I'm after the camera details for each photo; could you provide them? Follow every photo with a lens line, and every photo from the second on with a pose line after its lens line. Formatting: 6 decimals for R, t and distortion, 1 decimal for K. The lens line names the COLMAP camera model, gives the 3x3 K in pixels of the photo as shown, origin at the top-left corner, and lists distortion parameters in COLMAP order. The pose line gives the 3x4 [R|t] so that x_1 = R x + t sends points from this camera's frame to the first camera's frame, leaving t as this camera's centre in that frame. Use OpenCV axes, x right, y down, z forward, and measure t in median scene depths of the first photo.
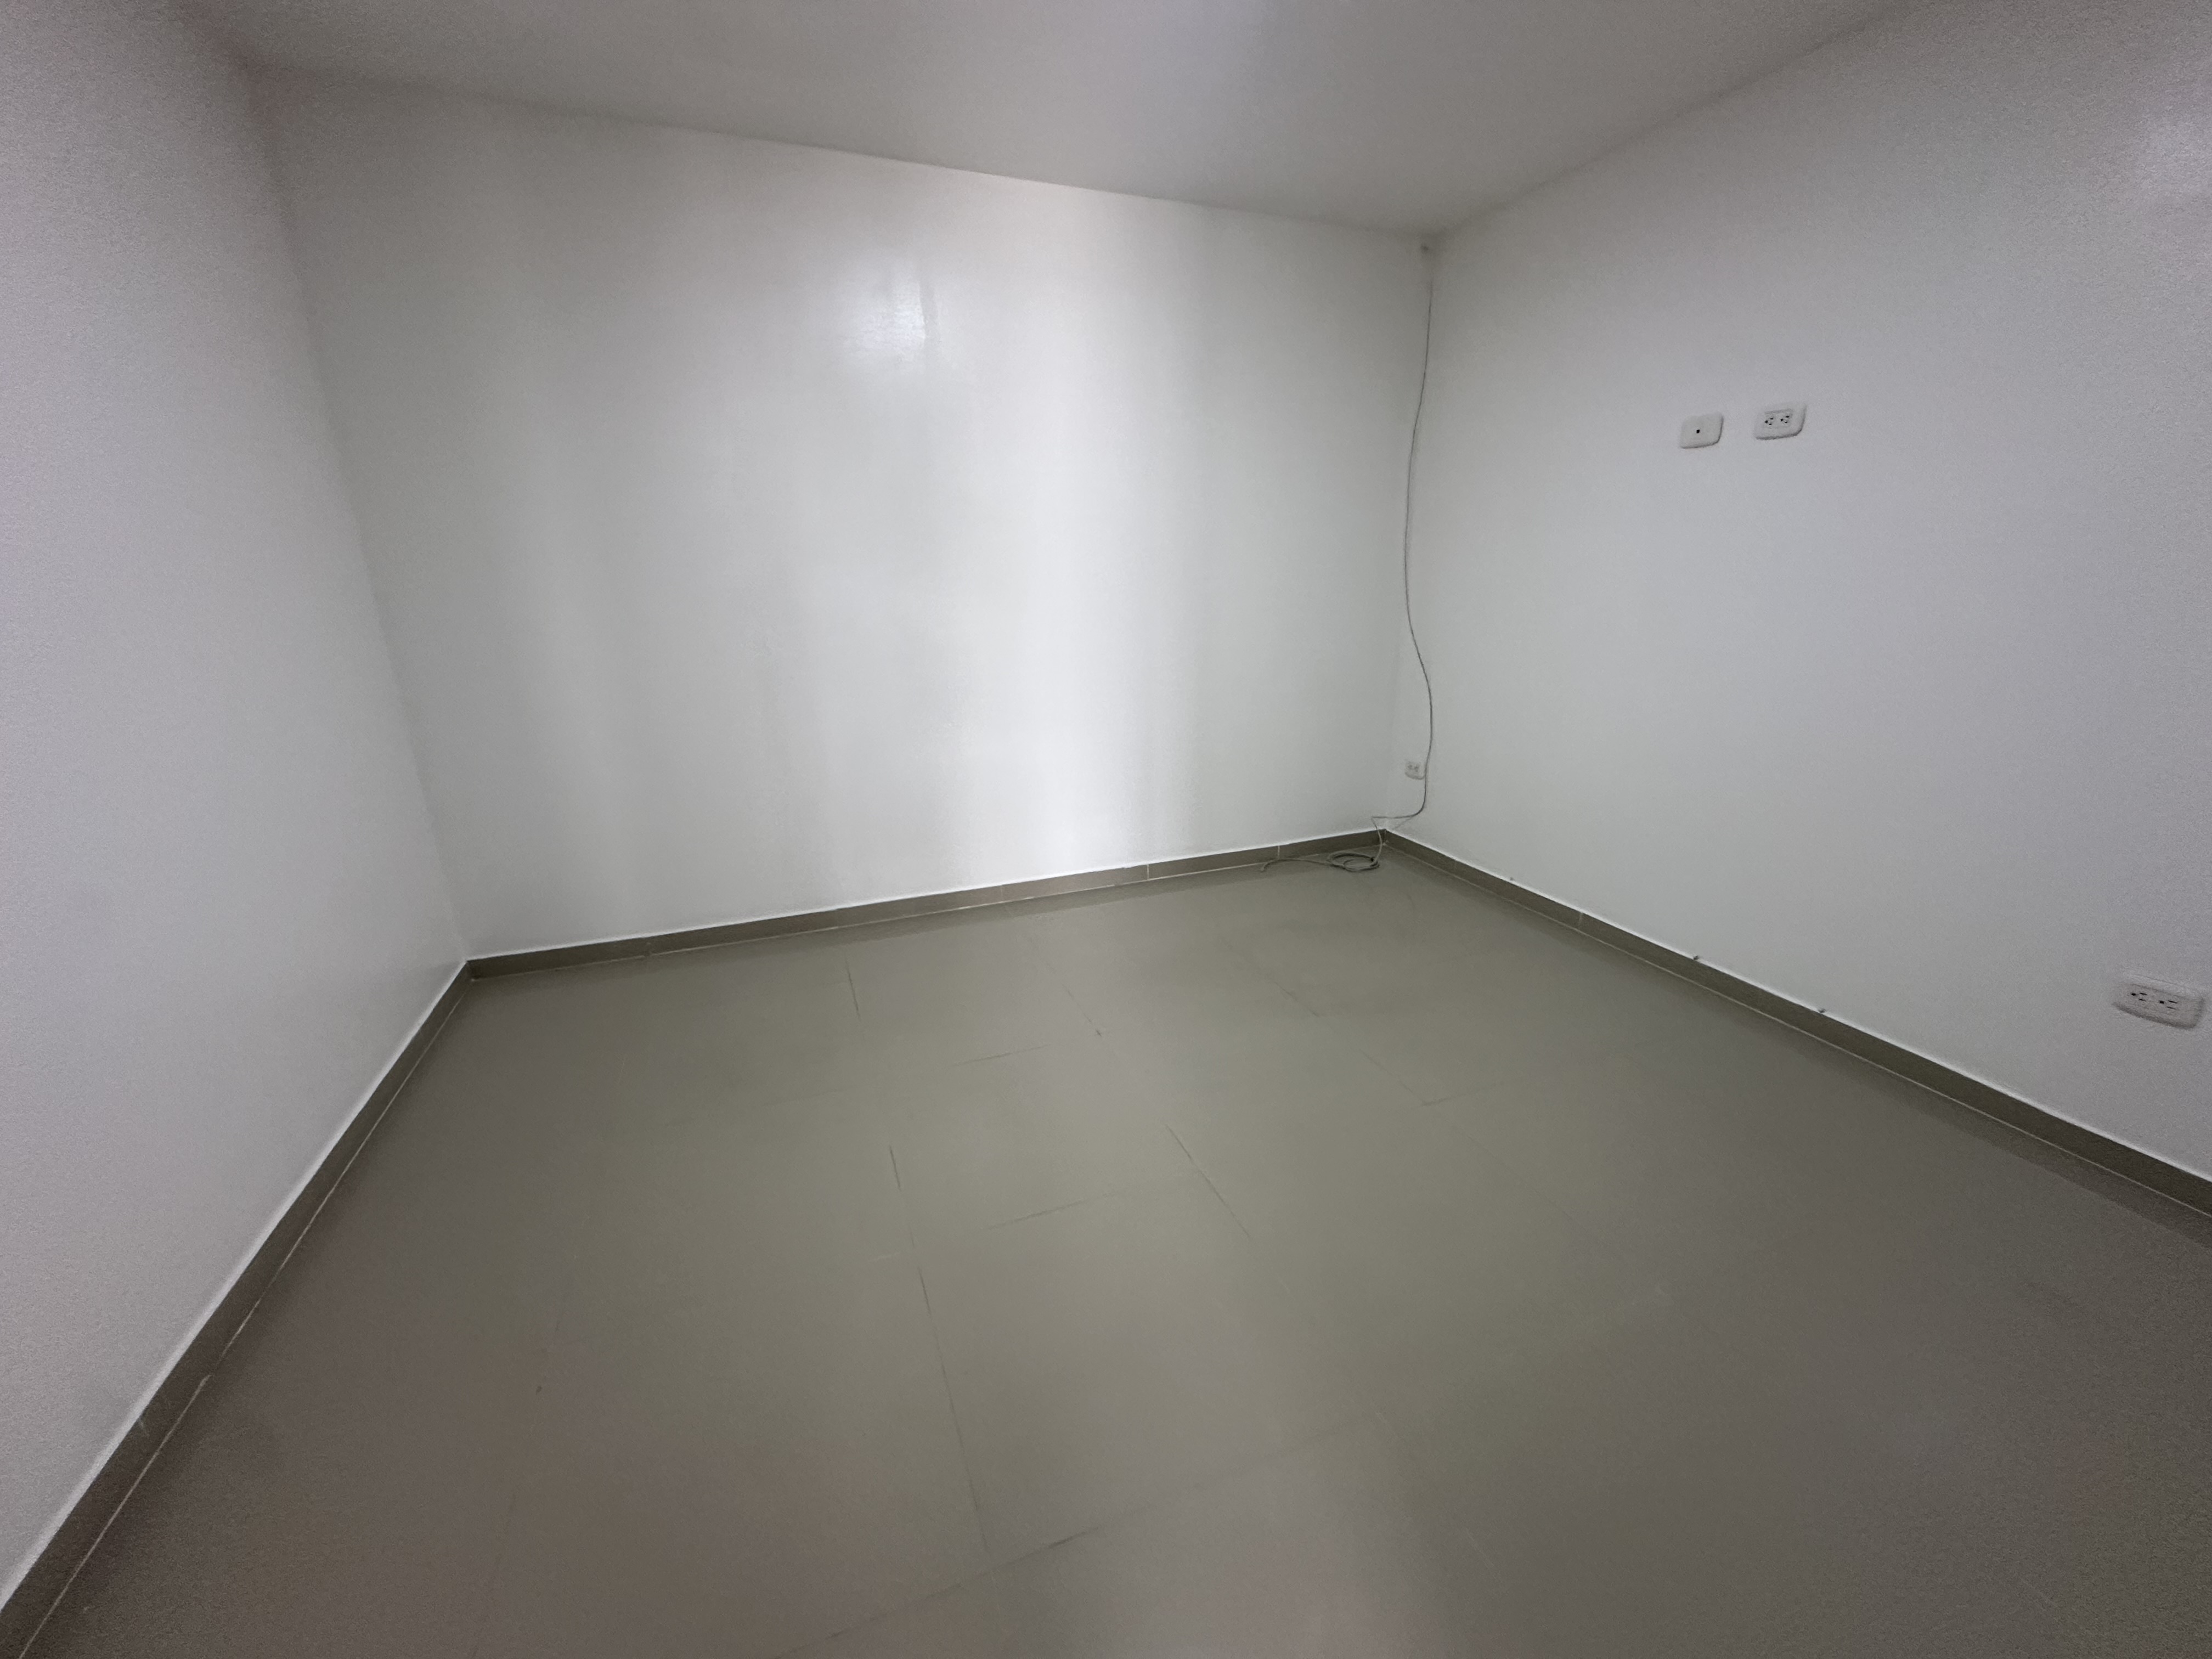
lens RADIAL K [[876.5, 0, 1106.0], [0, 876.5, 829.5], [0, 0, 1]] dist [-0.000328, -0.000142]
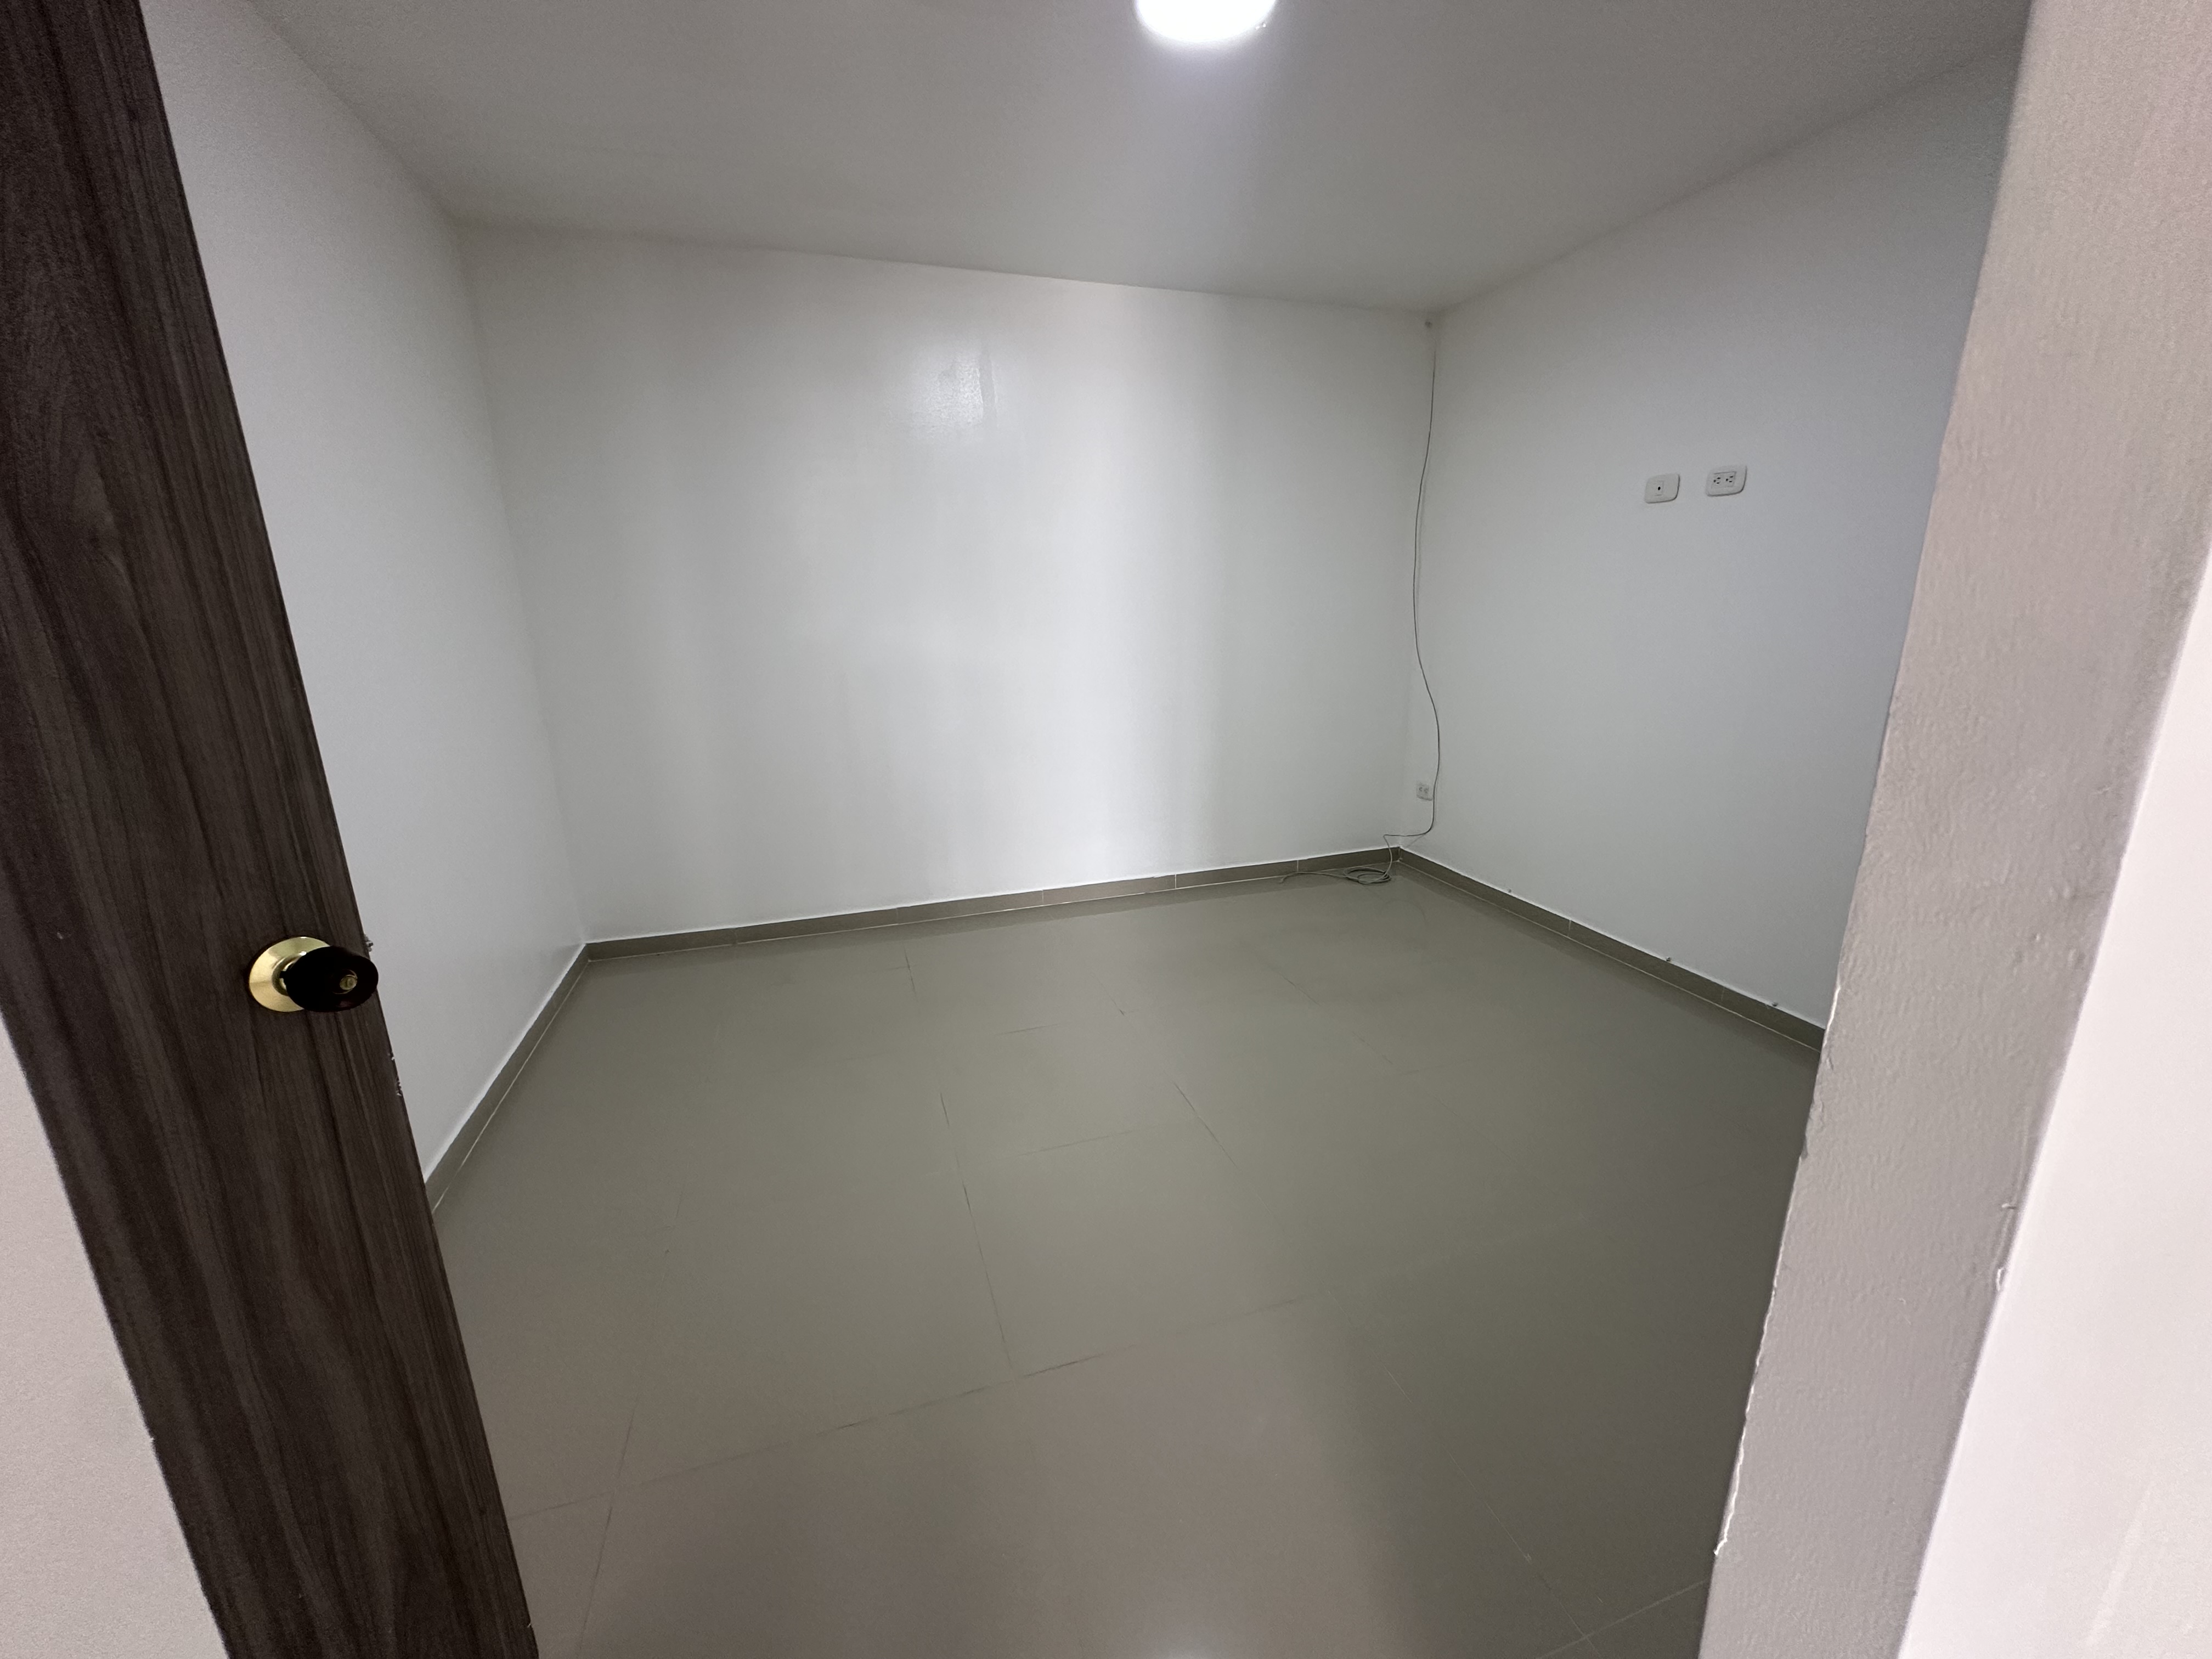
lens RADIAL K [[876.5, 0, 1106.0], [0, 876.5, 829.5], [0, 0, 1]] dist [-0.000328, -0.000142]
pose [[0.998237, 0.011078, -0.058303, 0.029271], [-0.013227, 0.999242, -0.036605, 0.029949], [0.057853, 0.037312, 0.997628, -0.127314]]
